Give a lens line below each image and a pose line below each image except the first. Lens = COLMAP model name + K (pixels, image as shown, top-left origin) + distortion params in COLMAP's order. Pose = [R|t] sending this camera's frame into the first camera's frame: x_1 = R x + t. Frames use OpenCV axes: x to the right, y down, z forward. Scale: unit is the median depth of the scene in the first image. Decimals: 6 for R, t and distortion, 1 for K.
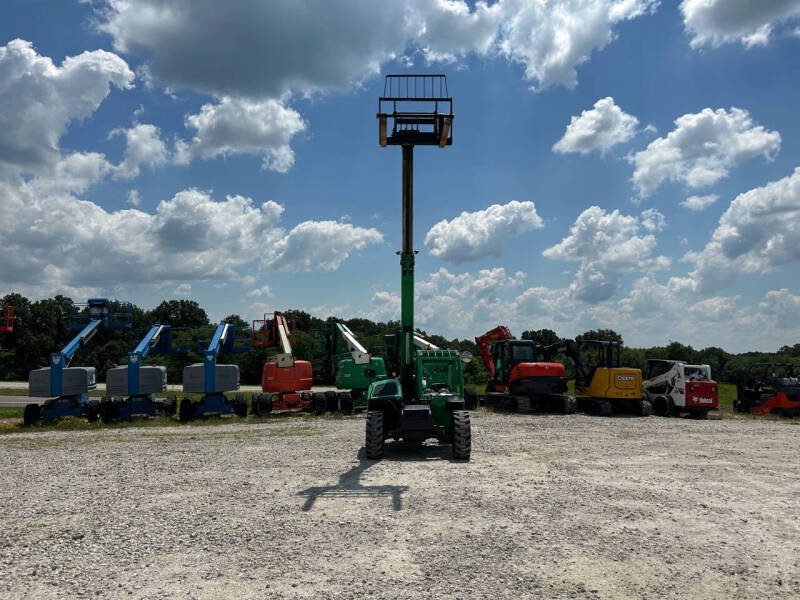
lens RADIAL K [[609.7, 0, 407.6], [0, 609.7, 294.0], [0, 0, 1]] dist [0.074705, -0.112463]
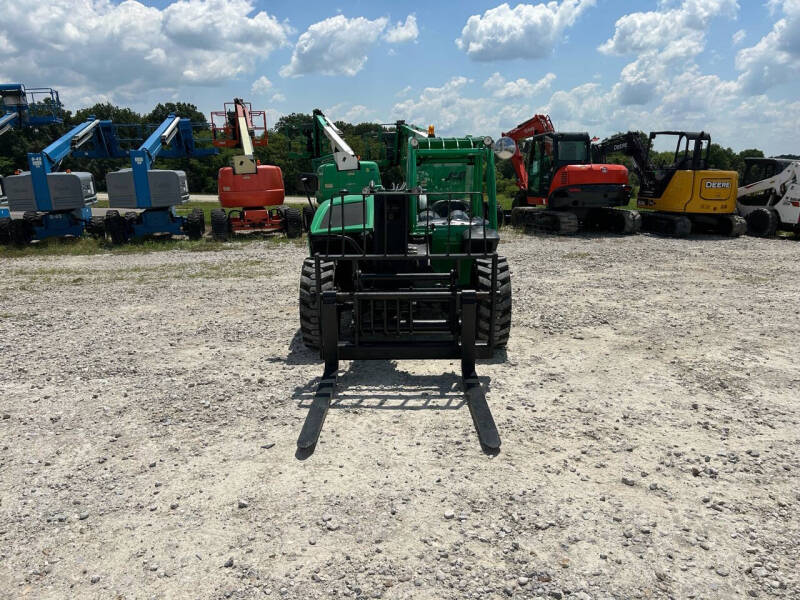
lens RADIAL K [[570.5, 0, 417.6], [0, 570.5, 285.6], [0, 0, 1]] dist [0.056207, -0.028423]
pose [[0.999901, -0.004442, -0.013371, 0.018277], [0.008280, 0.953075, 0.302622, 0.039792], [0.011399, -0.302703, 0.953017, 0.301101]]
